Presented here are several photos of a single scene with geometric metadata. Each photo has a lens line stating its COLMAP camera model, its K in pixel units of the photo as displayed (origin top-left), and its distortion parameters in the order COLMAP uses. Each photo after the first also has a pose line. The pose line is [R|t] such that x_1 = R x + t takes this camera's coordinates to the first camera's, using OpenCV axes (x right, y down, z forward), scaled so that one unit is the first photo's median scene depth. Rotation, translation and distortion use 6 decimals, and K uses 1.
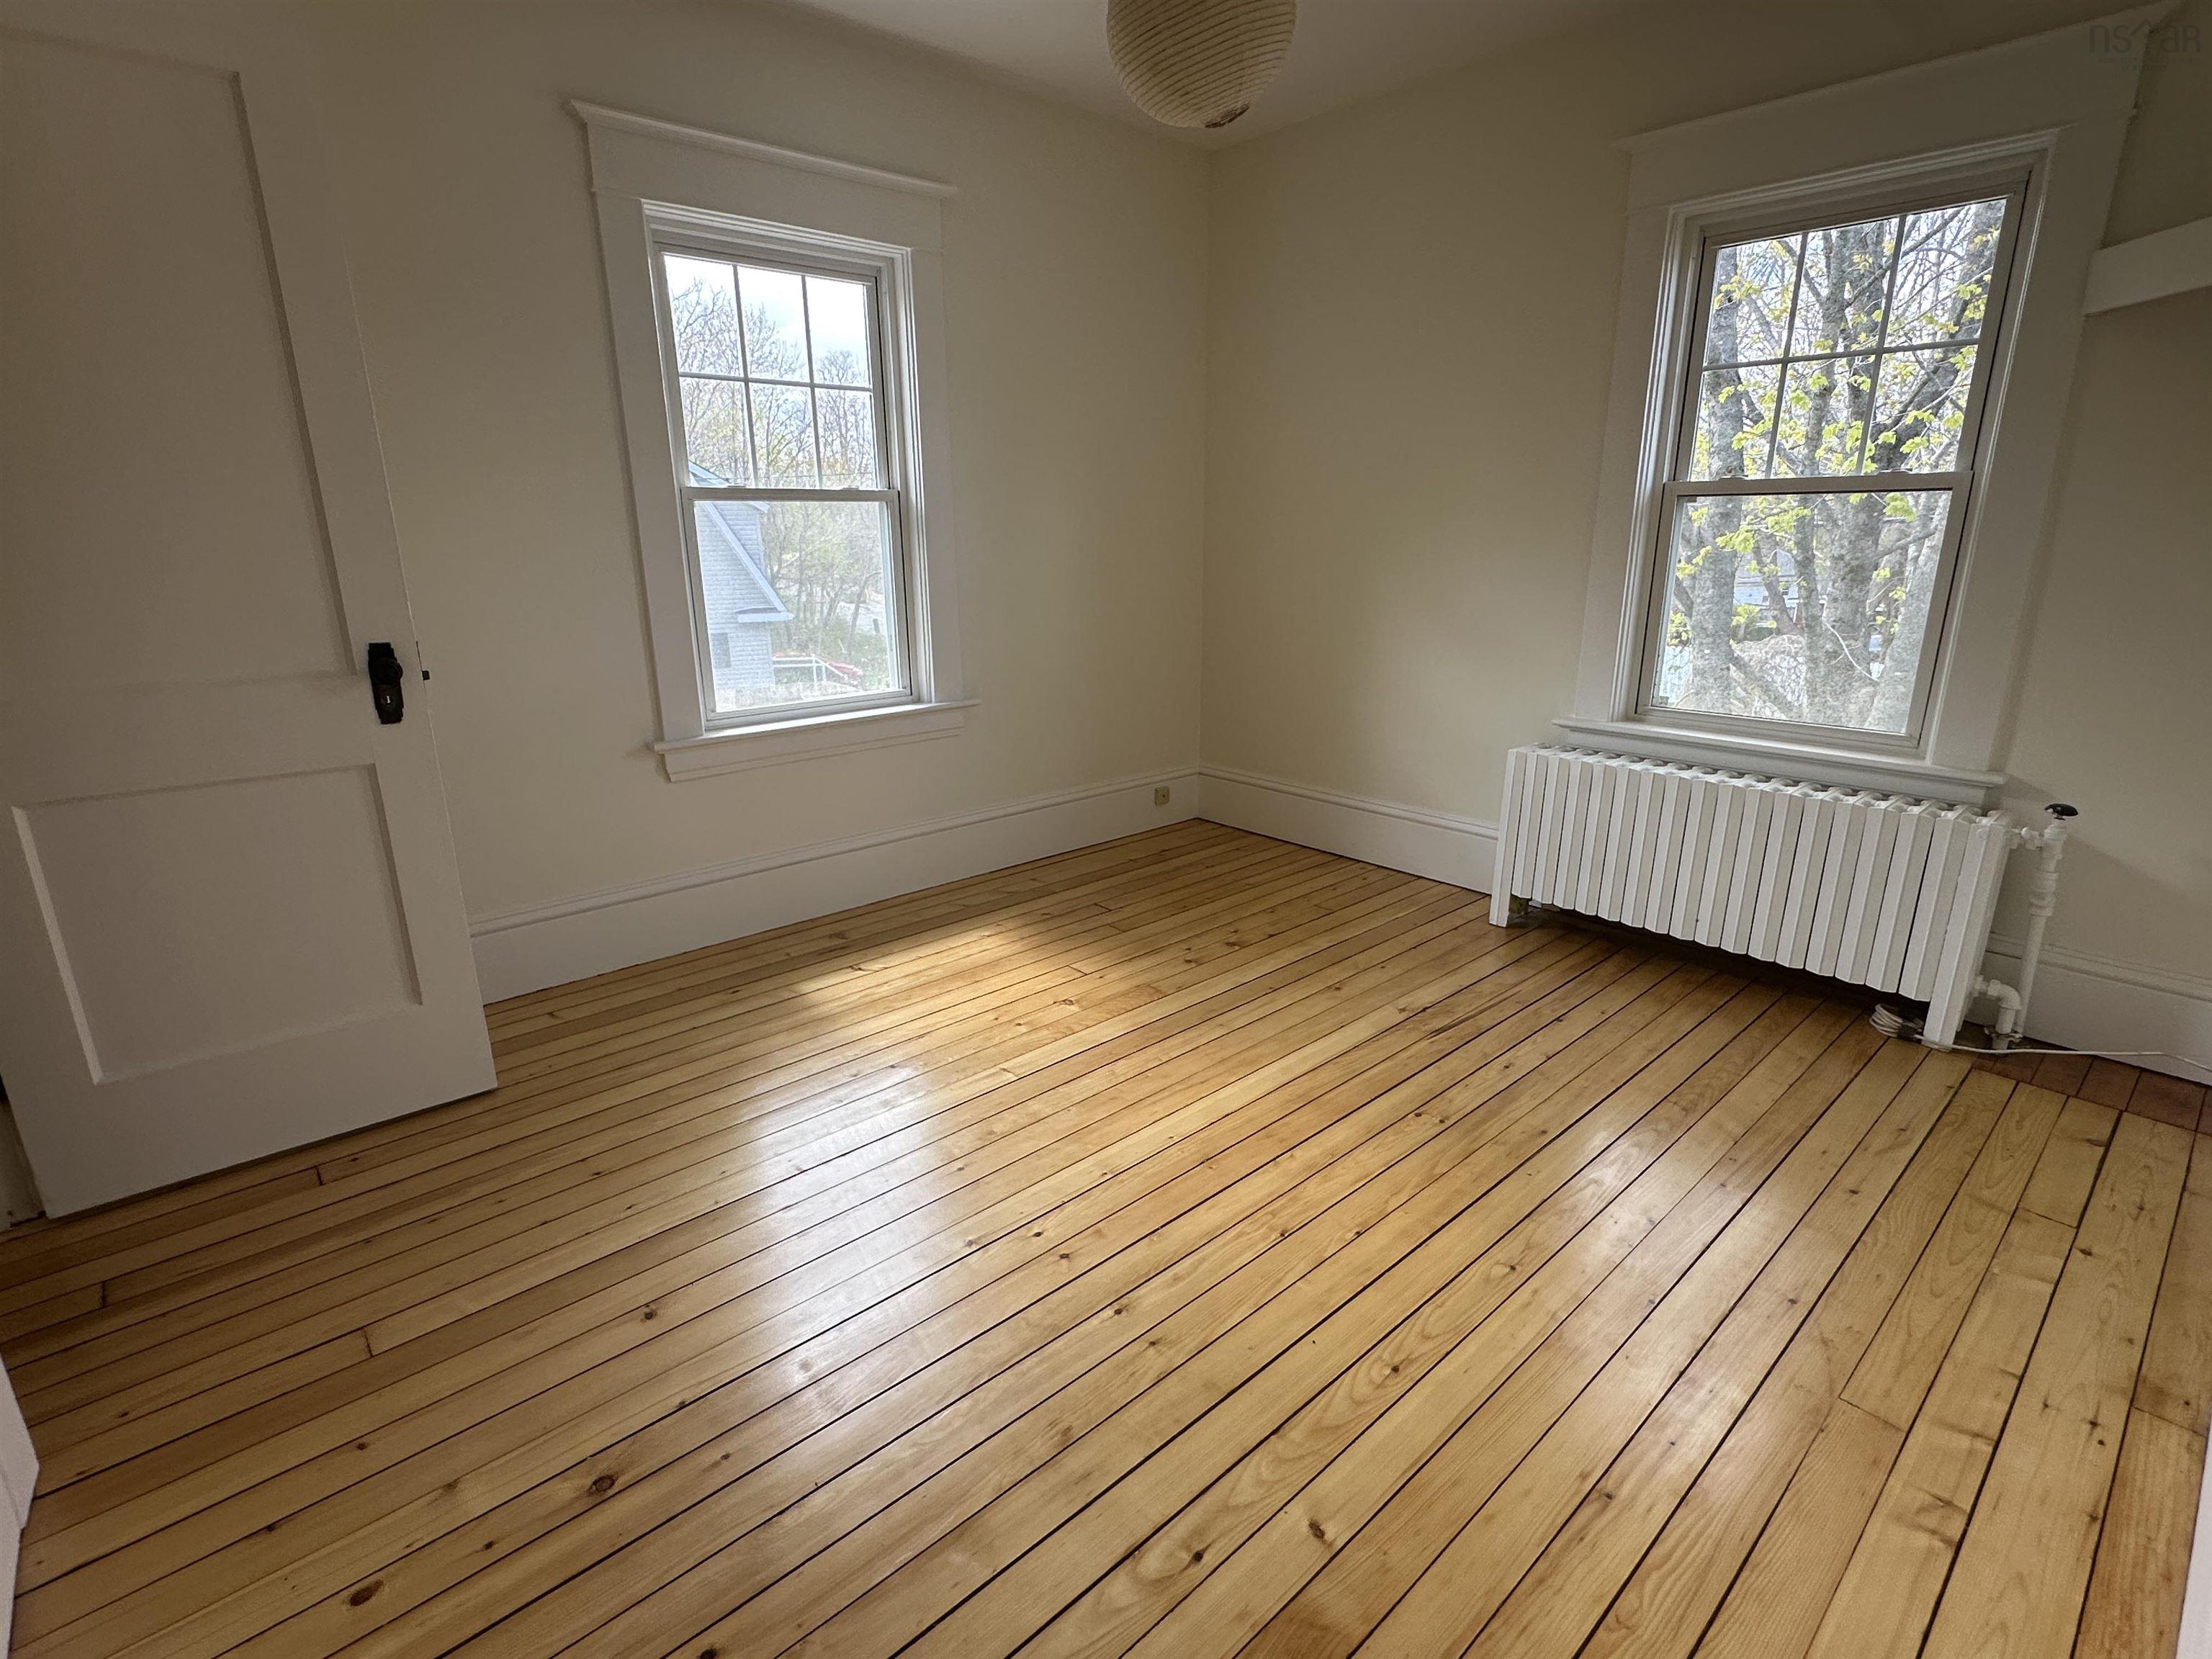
lens RADIAL K [[1072.9, 0, 1104.6], [0, 1072.9, 847.2], [0, 0, 1]] dist [-0.002313, -0.000533]
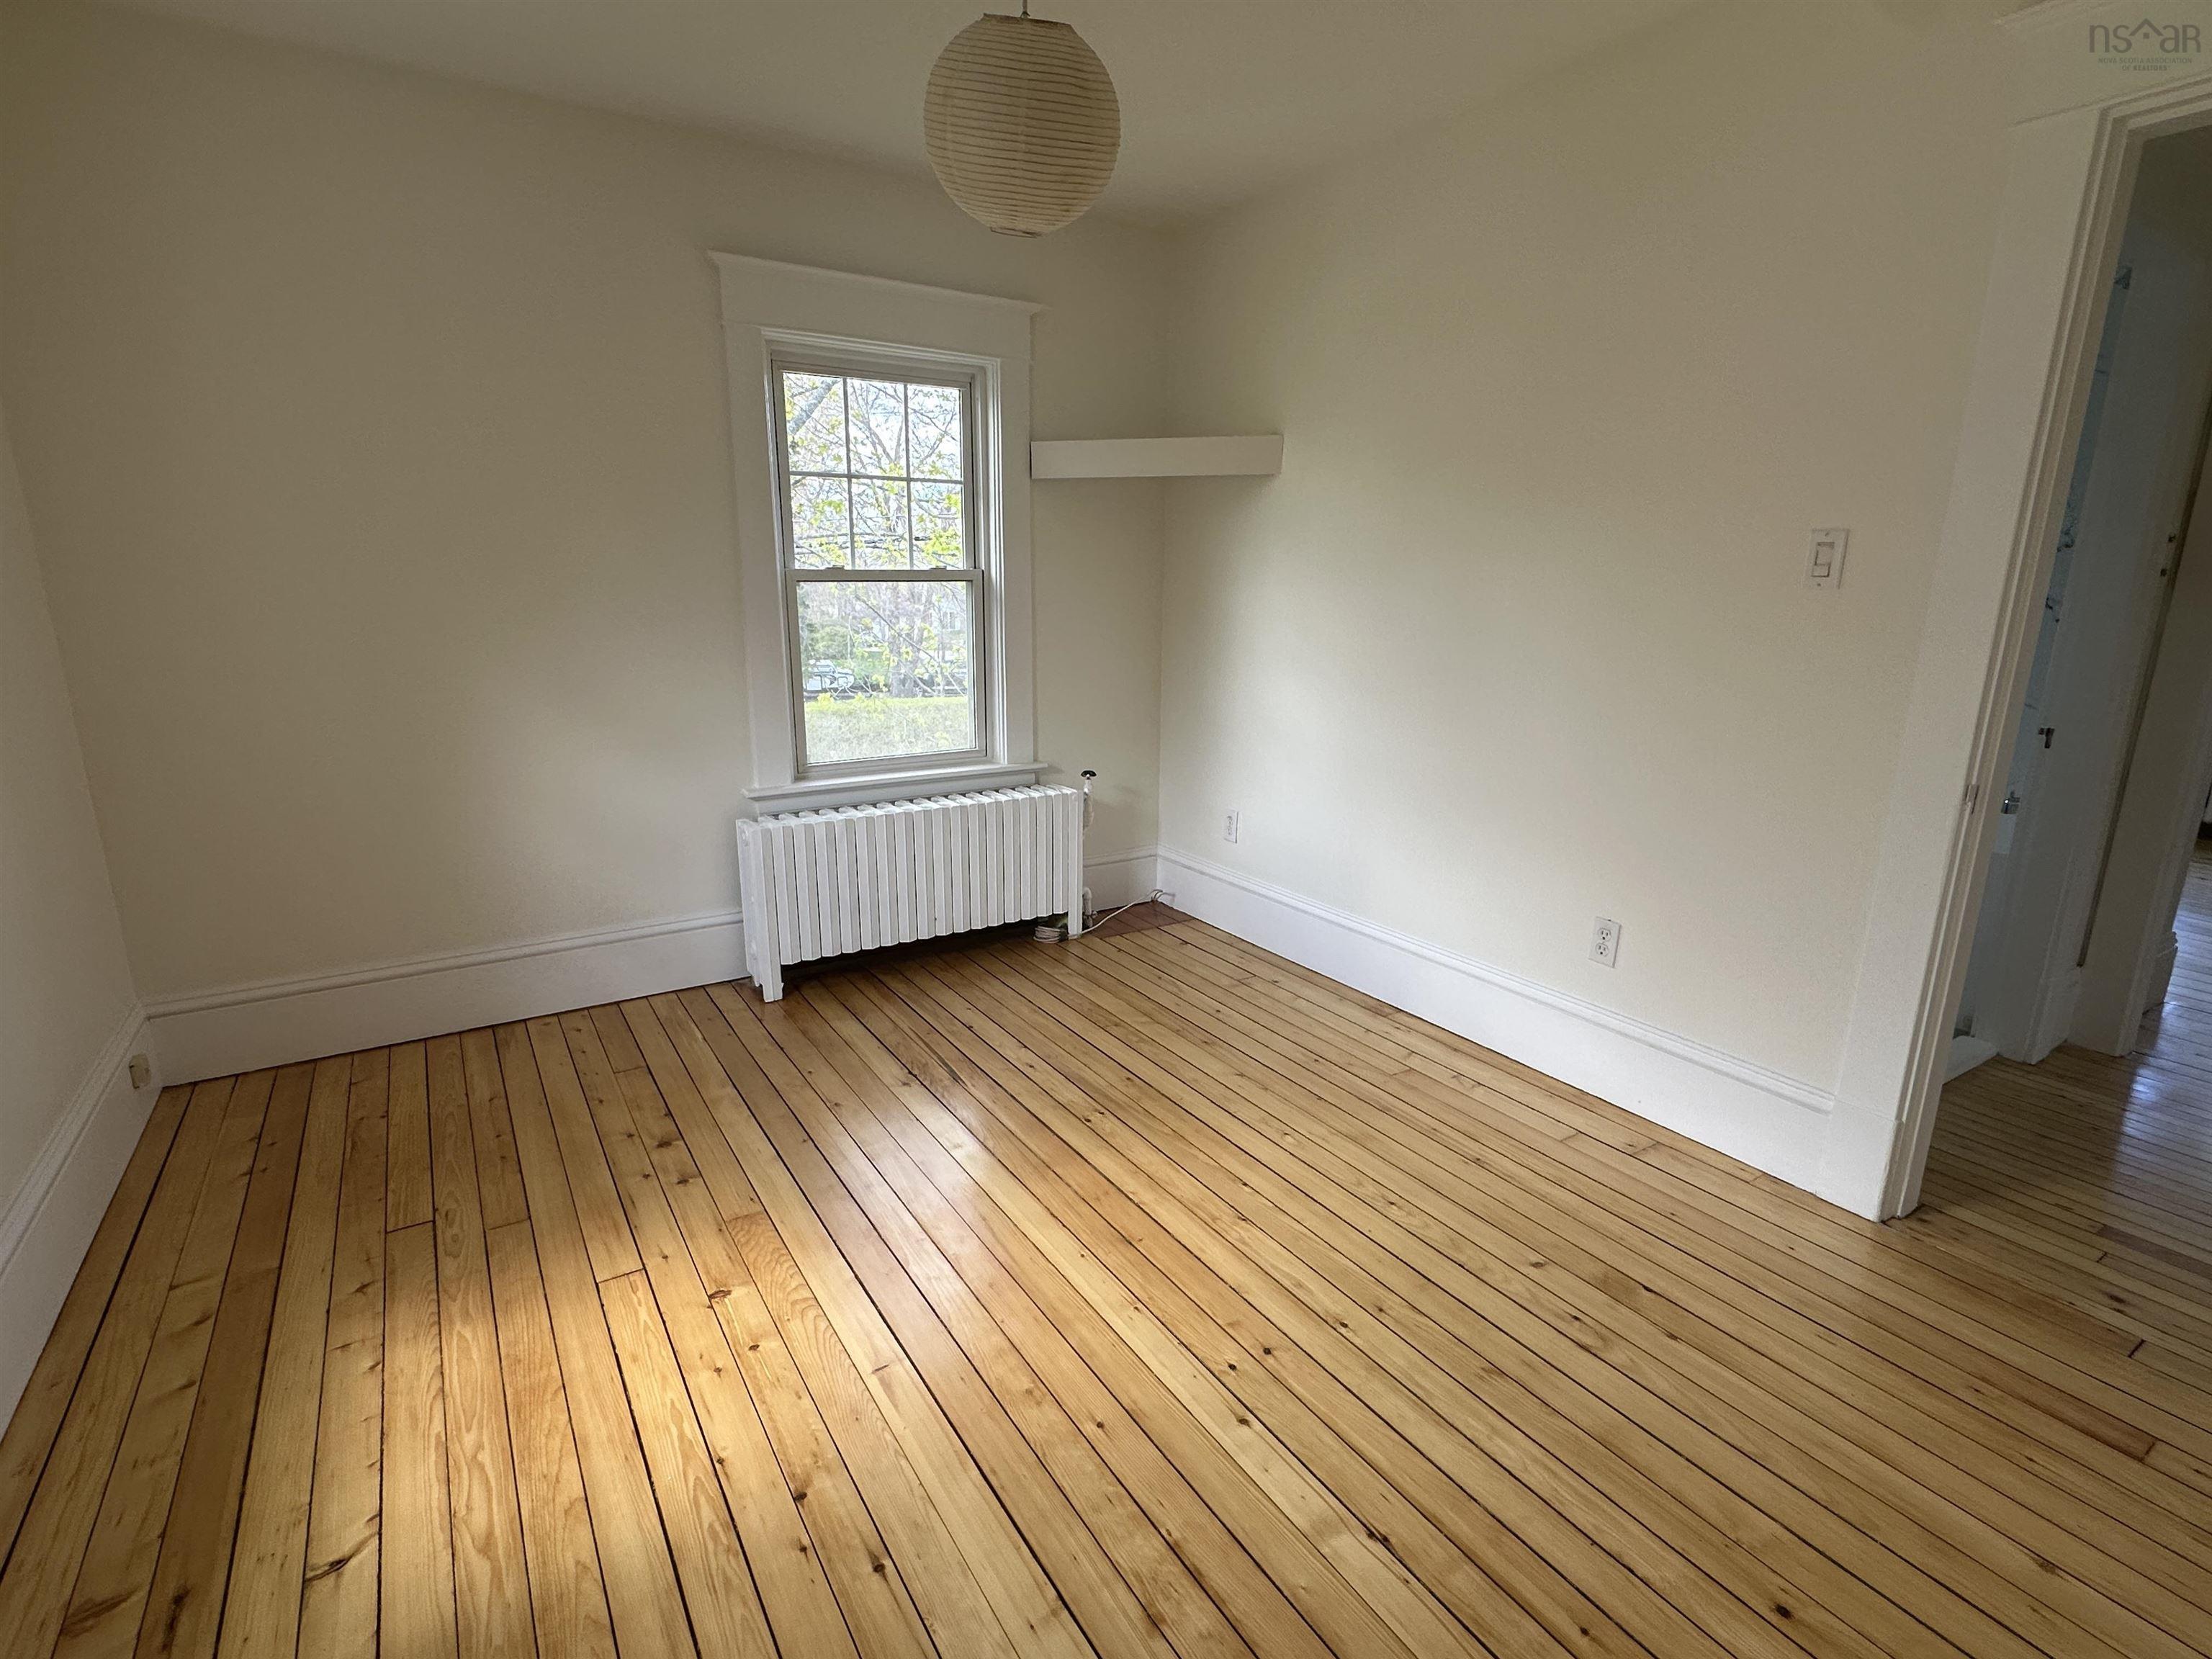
lens RADIAL K [[1072.9, 0, 1102.8], [0, 1072.9, 847.9], [0, 0, 1]] dist [-0.002313, -0.000533]
pose [[0.160704, -0.245164, 0.956070, -0.605204], [0.276911, 0.940955, 0.194742, -0.204767], [-0.947362, 0.233450, 0.219104, 0.534158]]
